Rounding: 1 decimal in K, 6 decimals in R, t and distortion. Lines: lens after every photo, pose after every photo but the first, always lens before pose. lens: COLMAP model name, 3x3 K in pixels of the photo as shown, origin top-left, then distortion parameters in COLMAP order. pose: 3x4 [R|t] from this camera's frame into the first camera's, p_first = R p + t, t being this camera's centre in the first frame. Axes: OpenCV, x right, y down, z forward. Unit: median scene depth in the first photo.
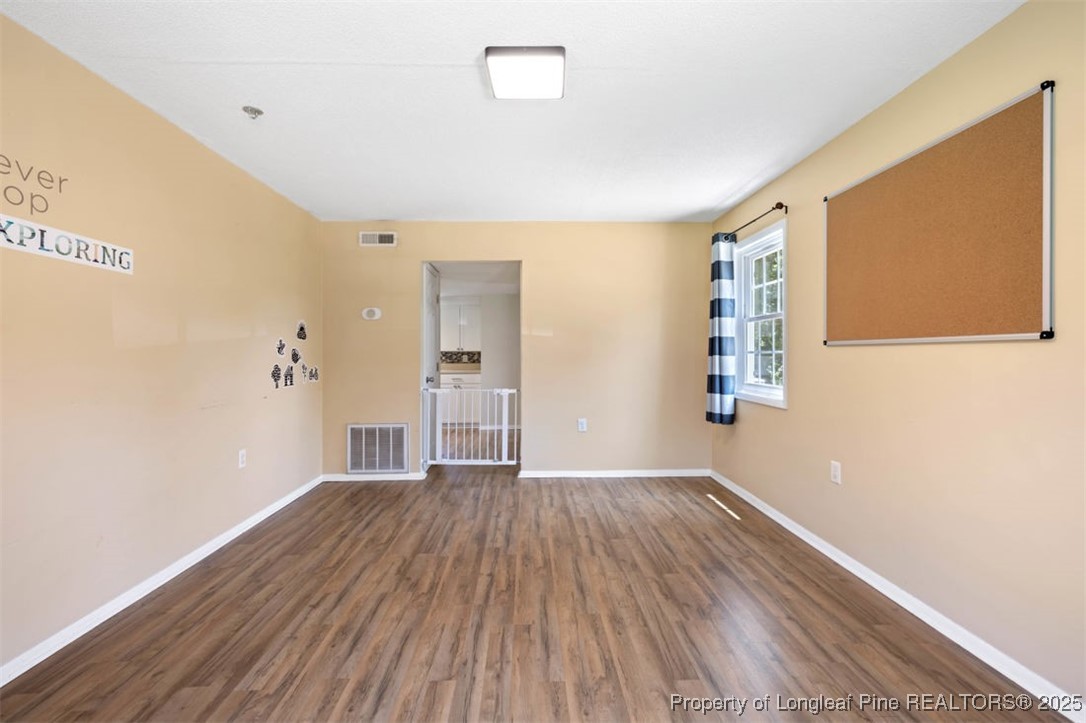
lens RADIAL K [[472.6, 0, 531.9], [0, 472.6, 353.8], [0, 0, 1]] dist [0.001469, -0.000646]
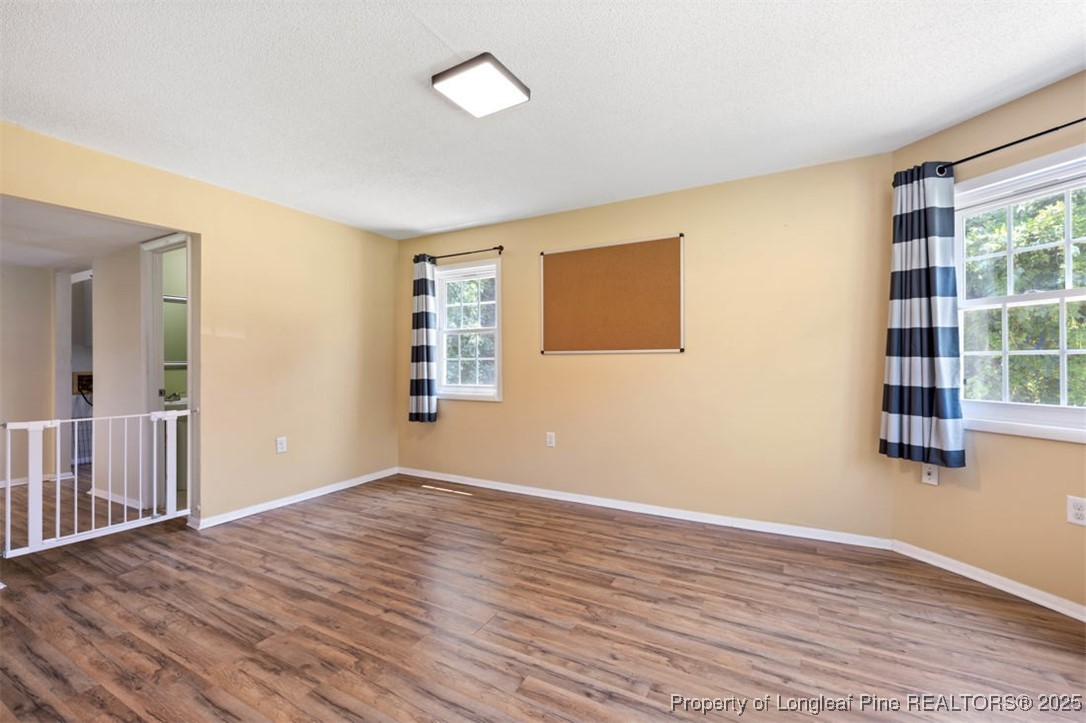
lens RADIAL K [[472.6, 0, 531.7], [0, 472.6, 363.1], [0, 0, 1]] dist [0.001469, -0.000646]
pose [[0.497659, -0.004339, 0.867362, -0.563127], [0.003071, 0.999990, 0.003240, 0.003818], [-0.867367, 0.001051, 0.497668, 0.259013]]
